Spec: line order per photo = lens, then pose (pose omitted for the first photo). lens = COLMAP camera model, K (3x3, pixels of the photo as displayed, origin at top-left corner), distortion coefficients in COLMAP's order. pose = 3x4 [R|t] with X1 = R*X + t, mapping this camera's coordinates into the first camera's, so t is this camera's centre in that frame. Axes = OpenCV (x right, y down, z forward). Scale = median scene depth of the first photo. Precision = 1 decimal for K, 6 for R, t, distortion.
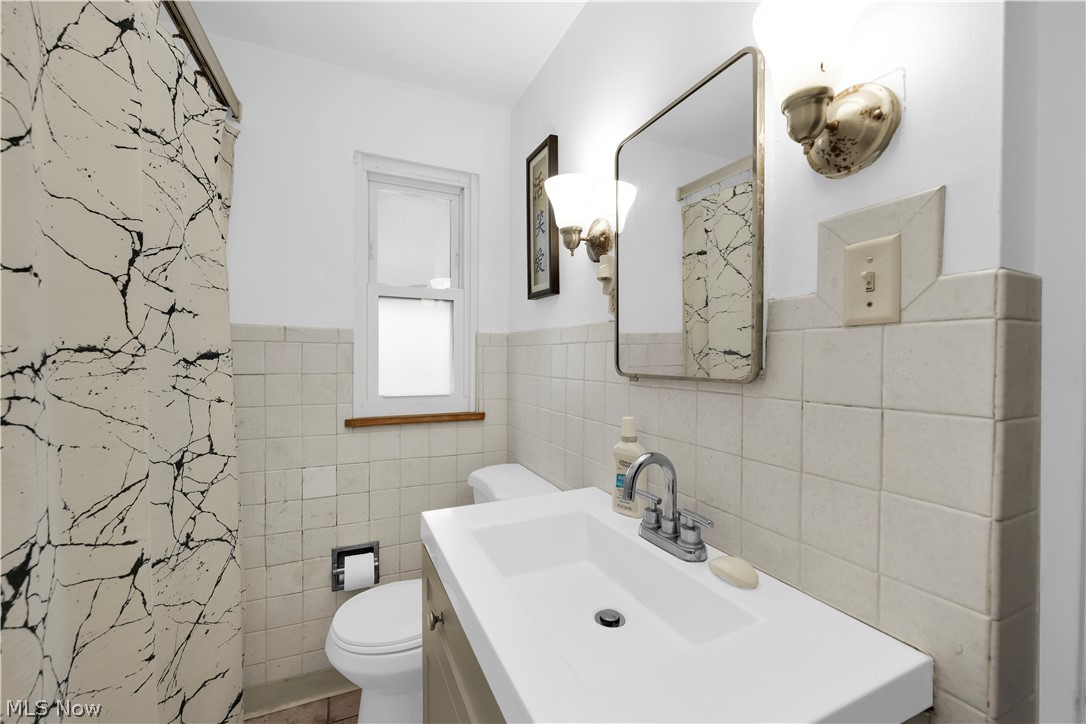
lens RADIAL K [[439.5, 0, 540.8], [0, 439.5, 361.5], [0, 0, 1]] dist [-0.004379, 0.000803]
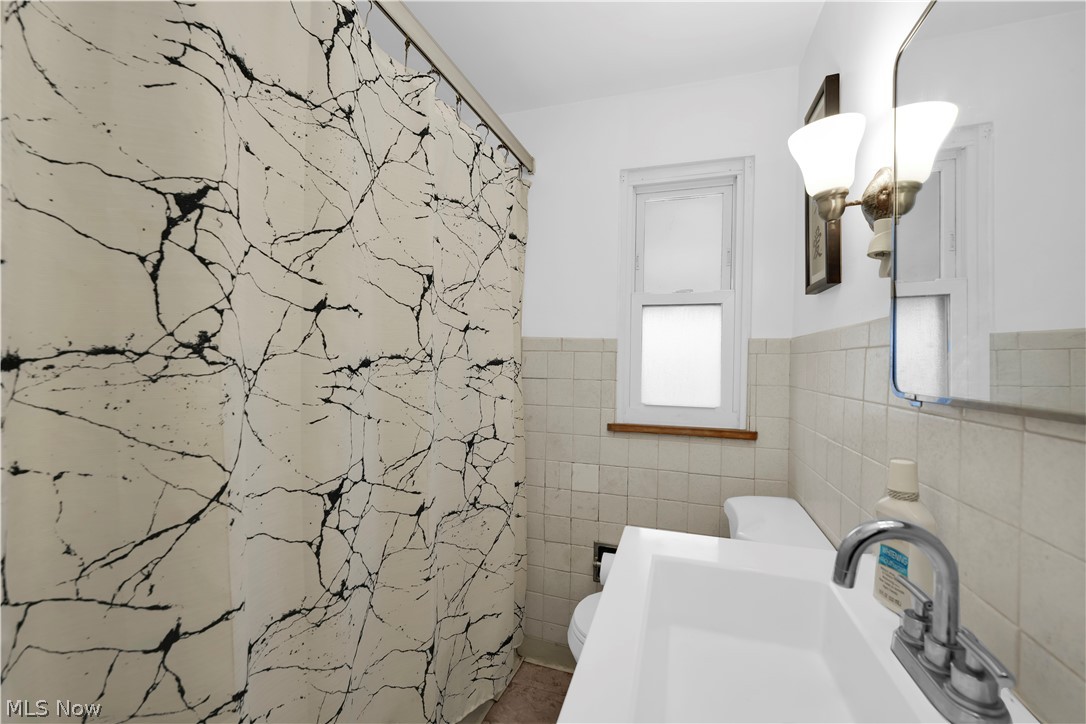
lens RADIAL K [[439.5, 0, 543.1], [0, 439.5, 362.6], [0, 0, 1]] dist [-0.004379, 0.000803]
pose [[0.737367, 0.006706, -0.675459, 0.215981], [-0.018775, 0.999768, -0.010569, -0.001643], [0.675232, 0.020475, 0.737322, 0.140825]]
